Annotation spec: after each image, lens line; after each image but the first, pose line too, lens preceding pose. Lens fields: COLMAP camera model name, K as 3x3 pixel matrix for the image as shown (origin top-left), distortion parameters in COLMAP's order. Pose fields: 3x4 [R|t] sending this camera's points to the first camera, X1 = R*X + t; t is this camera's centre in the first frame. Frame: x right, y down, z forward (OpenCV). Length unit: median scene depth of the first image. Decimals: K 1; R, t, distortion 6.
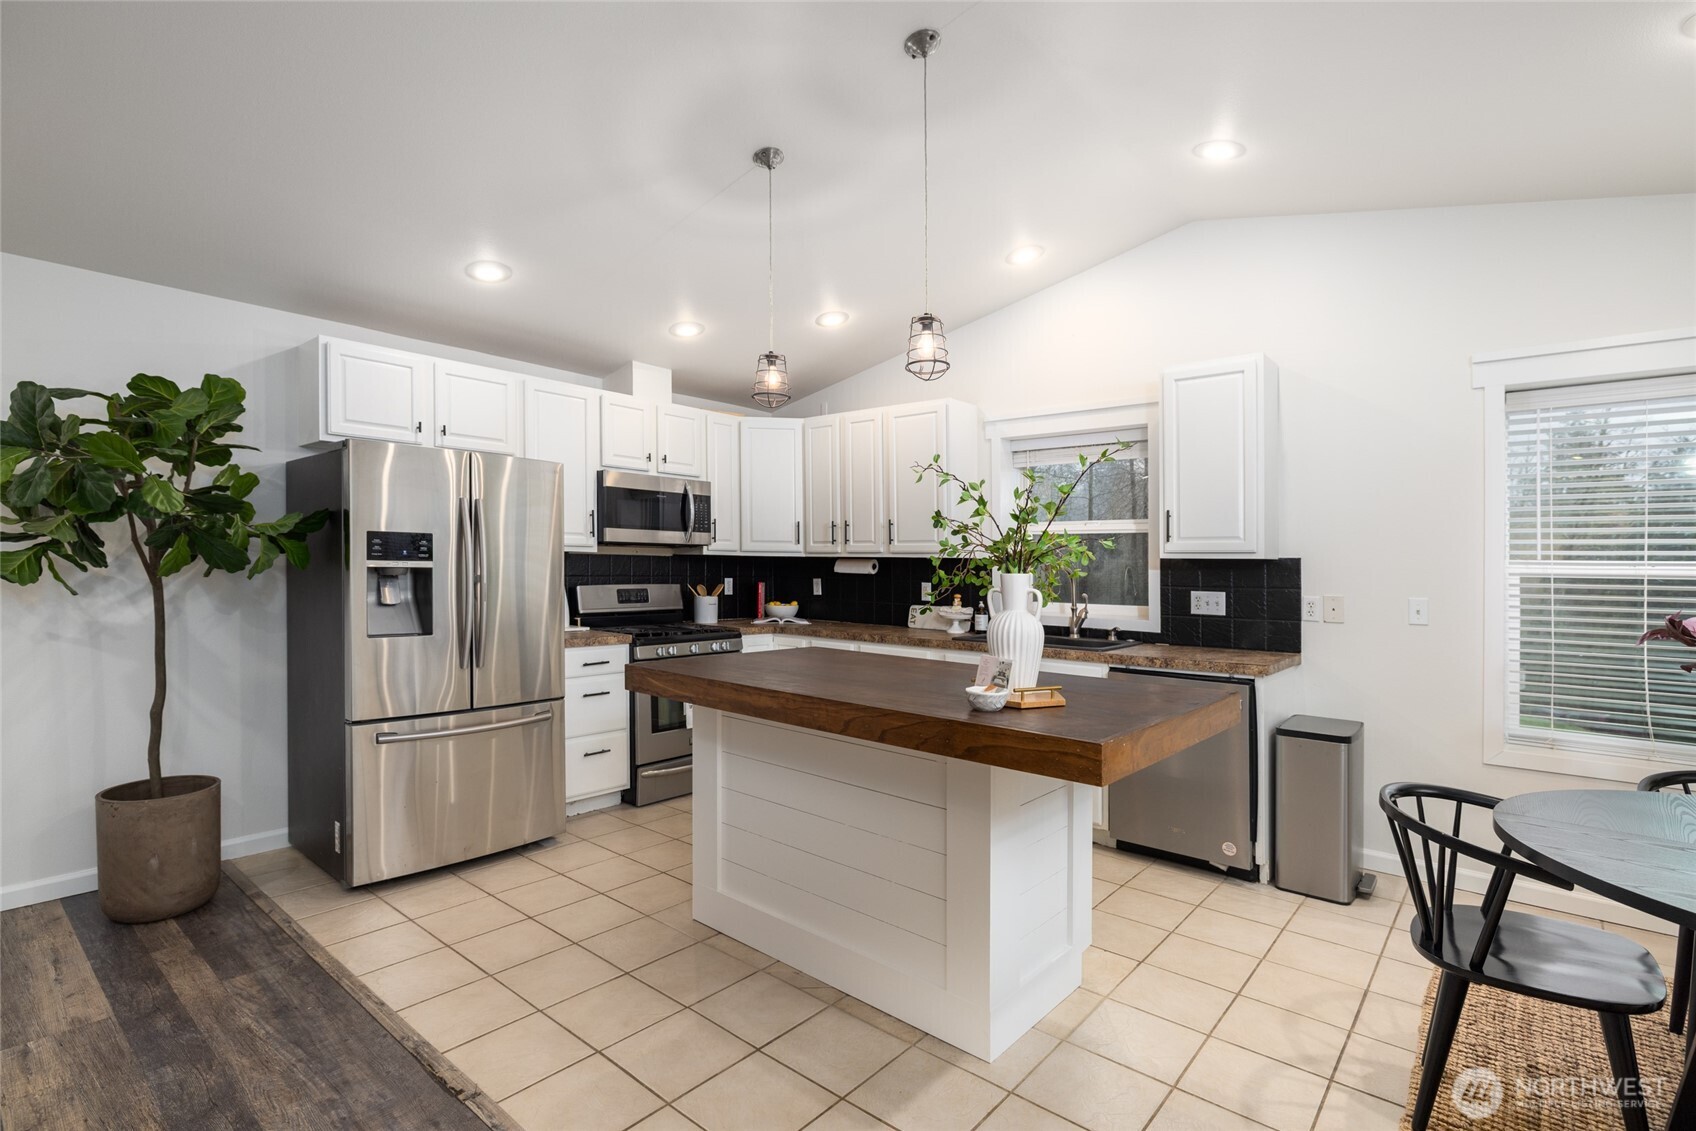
lens RADIAL K [[806.5, 0, 850.8], [0, 806.5, 564.2], [0, 0, 1]] dist [-0.001885, 0.000235]
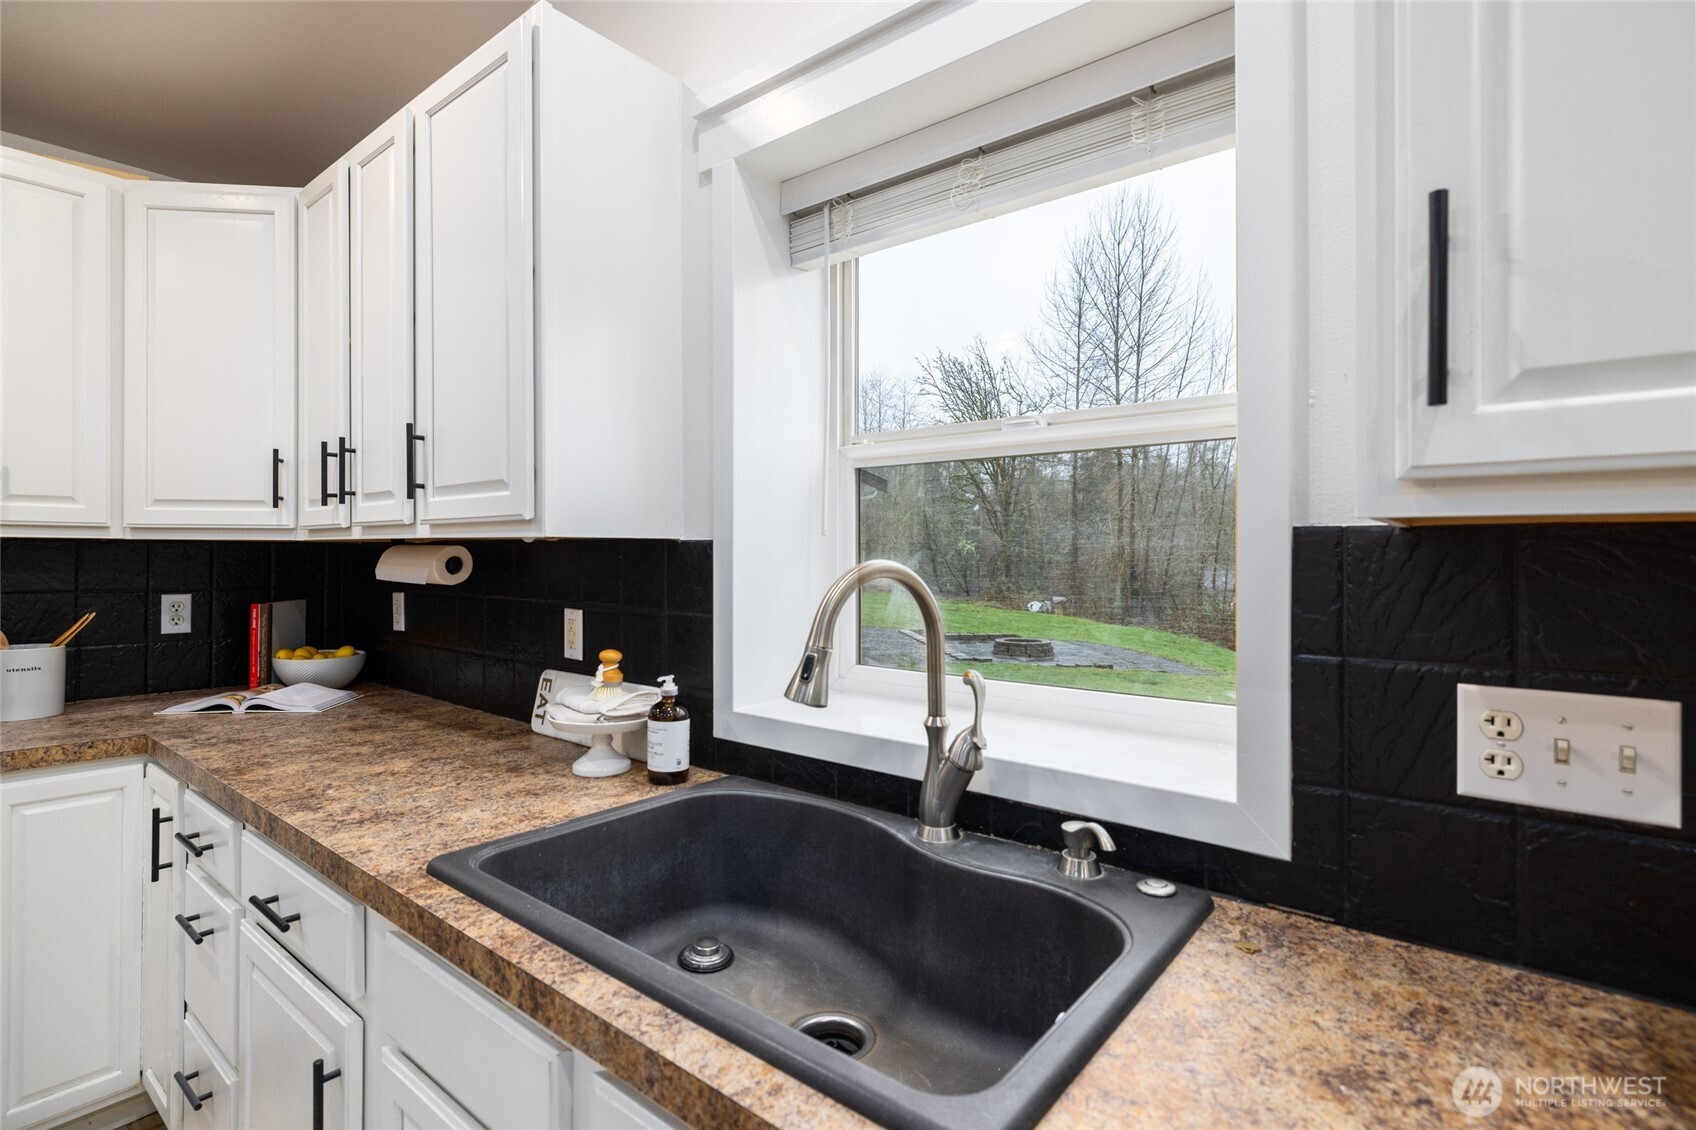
lens RADIAL K [[806.5, 0, 845.0], [0, 806.5, 553.8], [0, 0, 1]] dist [-0.001885, 0.000235]
pose [[0.999744, -0.001367, 0.022593, 0.221981], [0.001548, 0.999967, -0.007996, 0.001082], [-0.022582, 0.008029, 0.999713, 0.678697]]
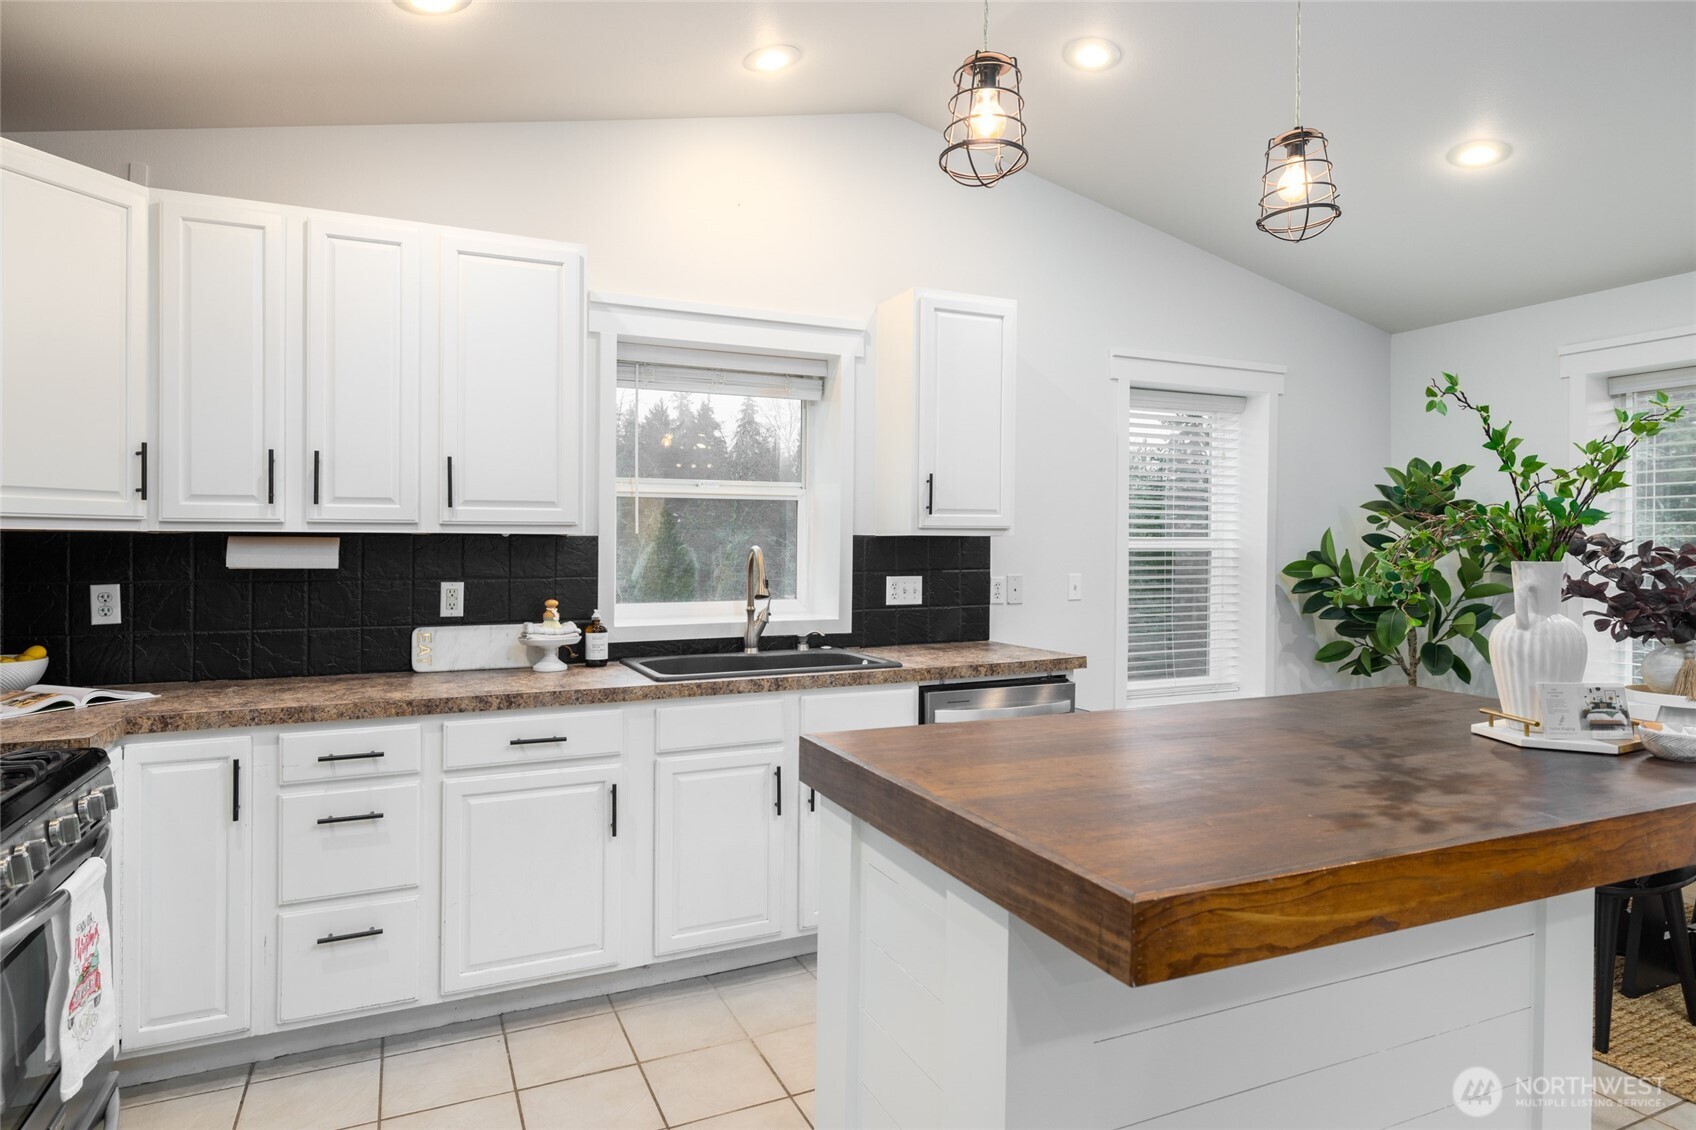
lens RADIAL K [[983.4, 0, 849.2], [0, 983.4, 550.2], [0, 0, 1]] dist [-0.000765, -0.000365]
pose [[0.421483, -0.009968, 0.906781, -0.401169], [0.009922, 0.999930, 0.006380, 0.000642], [-0.906782, 0.006308, 0.421553, 0.531890]]
